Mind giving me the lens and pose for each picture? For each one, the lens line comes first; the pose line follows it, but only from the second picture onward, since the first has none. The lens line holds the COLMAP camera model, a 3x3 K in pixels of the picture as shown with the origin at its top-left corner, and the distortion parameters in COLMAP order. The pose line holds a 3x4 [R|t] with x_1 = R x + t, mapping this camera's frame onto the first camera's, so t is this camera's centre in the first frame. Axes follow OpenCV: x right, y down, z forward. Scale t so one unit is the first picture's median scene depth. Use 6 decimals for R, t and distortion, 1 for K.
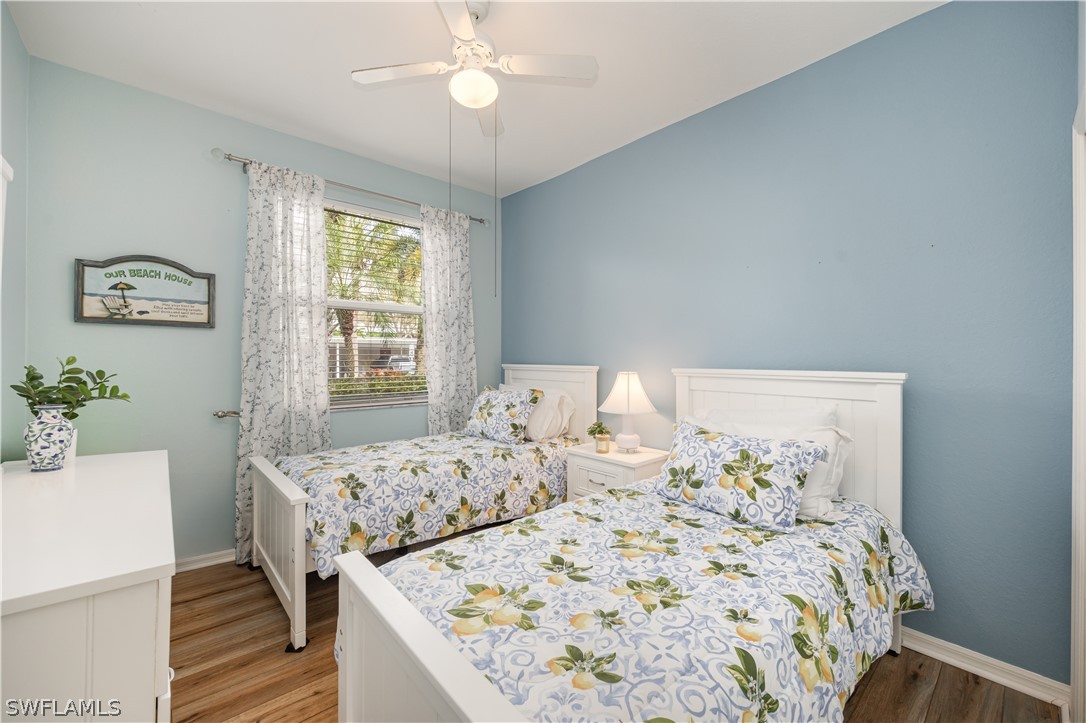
lens RADIAL K [[436.1, 0, 542.8], [0, 436.1, 355.3], [0, 0, 1]] dist [-0.001627, -0.000107]
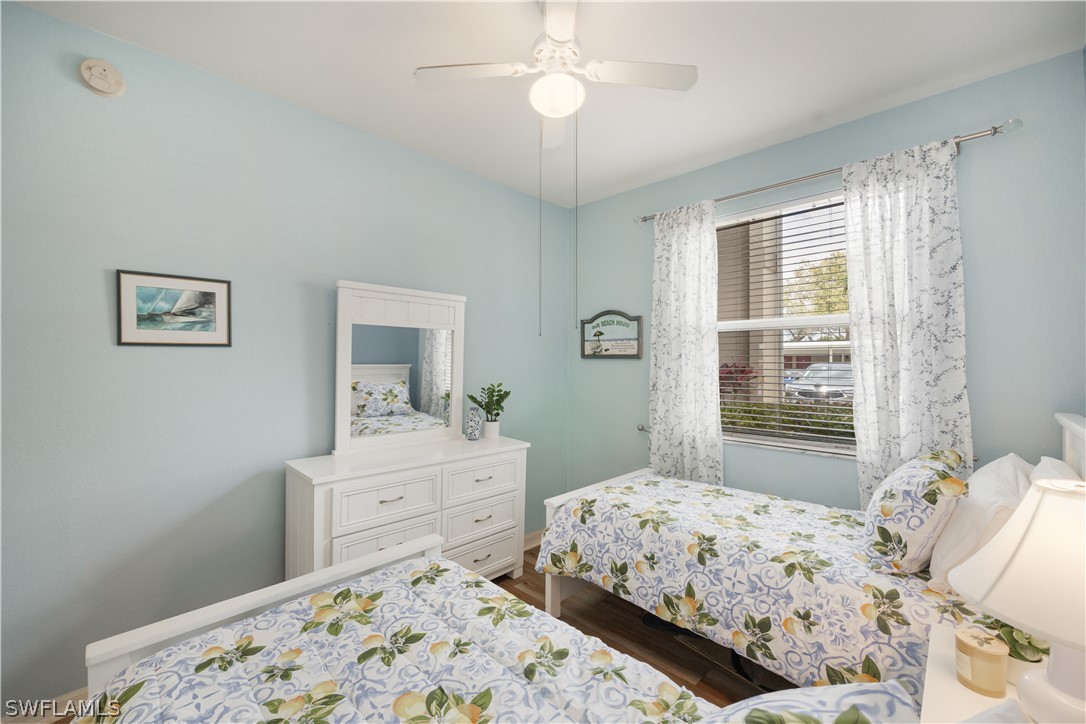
lens RADIAL K [[443.0, 0, 544.9], [0, 443.0, 360.4], [0, 0, 1]] dist [-0.002877, -0.000169]
pose [[0.064739, -0.005704, -0.997886, 0.556953], [0.000942, 0.999984, -0.005655, -0.055446], [0.997902, -0.000574, 0.064743, 0.702689]]
